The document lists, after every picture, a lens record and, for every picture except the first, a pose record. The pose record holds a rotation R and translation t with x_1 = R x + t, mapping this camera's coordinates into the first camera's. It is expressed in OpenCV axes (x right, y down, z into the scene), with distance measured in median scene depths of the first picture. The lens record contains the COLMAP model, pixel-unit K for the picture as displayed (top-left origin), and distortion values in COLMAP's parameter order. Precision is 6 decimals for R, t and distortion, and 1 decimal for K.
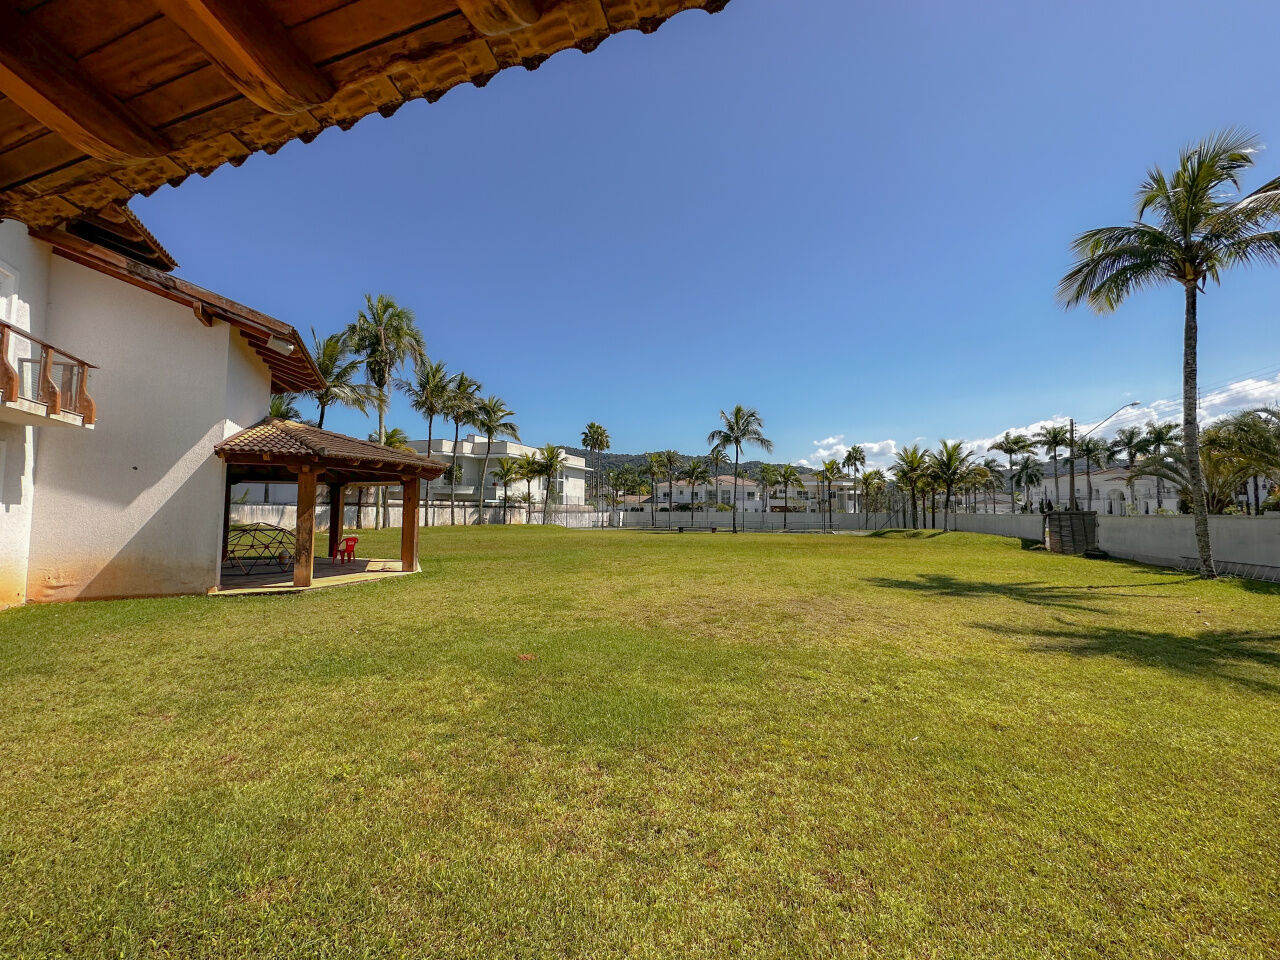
lens RADIAL K [[514.2, 0, 640.0], [0, 514.2, 480.0], [0, 0, 1]] dist [0.001355, 0.000065]
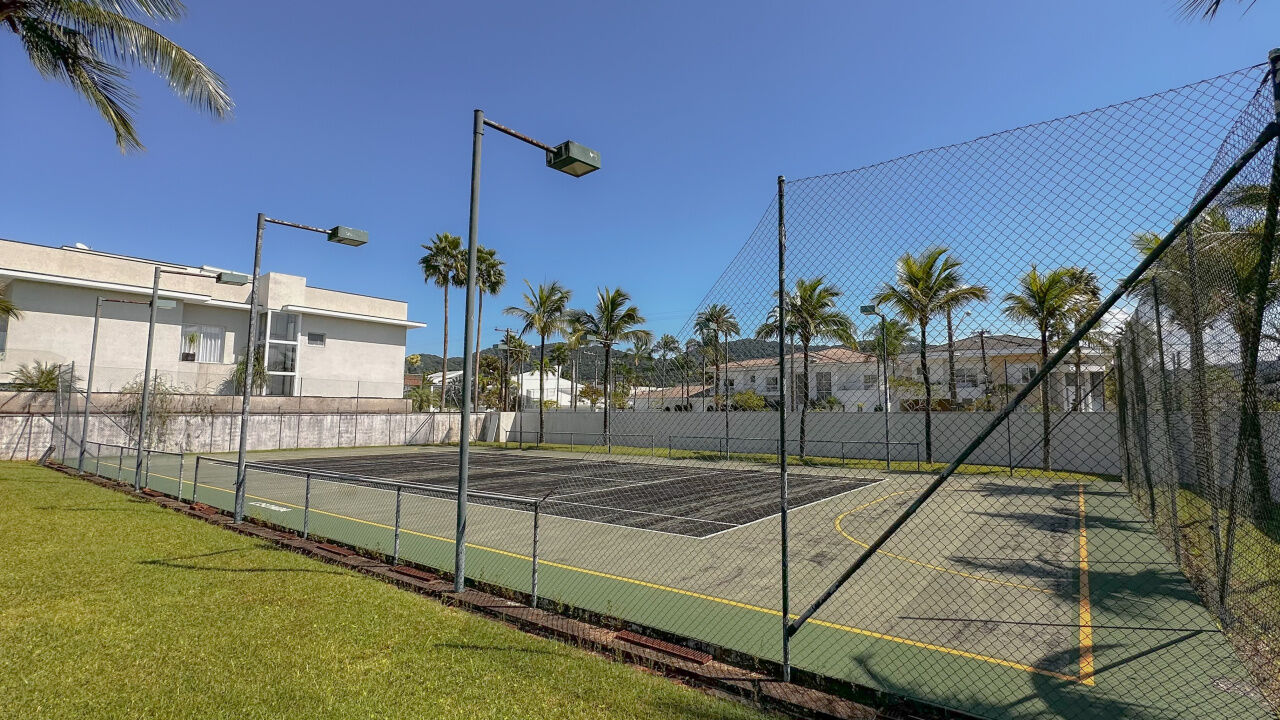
lens RADIAL K [[563.2, 0, 692.1], [0, 563.2, 357.0], [0, 0, 1]] dist [-0.000158, 0.000212]
pose [[0.963661, -0.031840, -0.265223, 0.383369], [0.022378, 0.999003, -0.038622, 0.047186], [0.266188, 0.031283, 0.963413, 0.731767]]
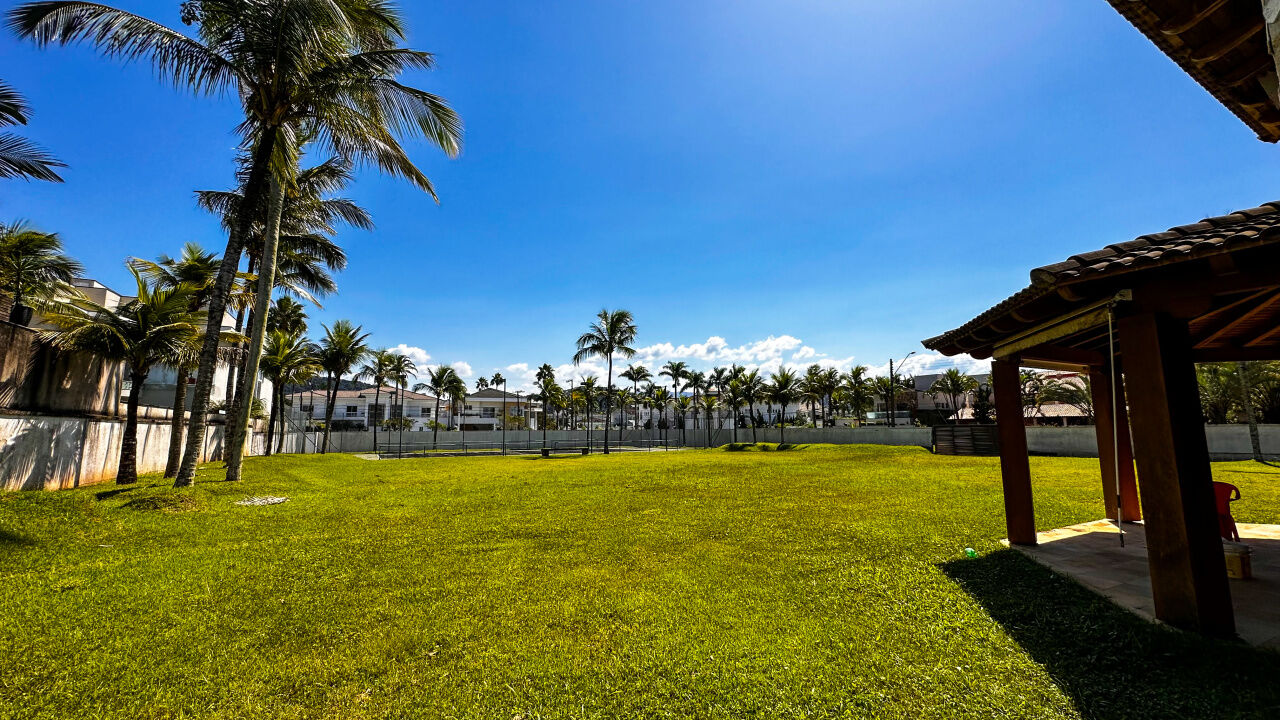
lens RADIAL K [[516.4, 0, 640.0], [0, 516.4, 360.0], [0, 0, 1]] dist [-0.001481, 0.000747]
pose [[0.680679, 0.088071, 0.727269, -0.350087], [-0.033840, 0.995468, -0.088876, 0.017653], [-0.731800, 0.035885, 0.680574, 0.301312]]
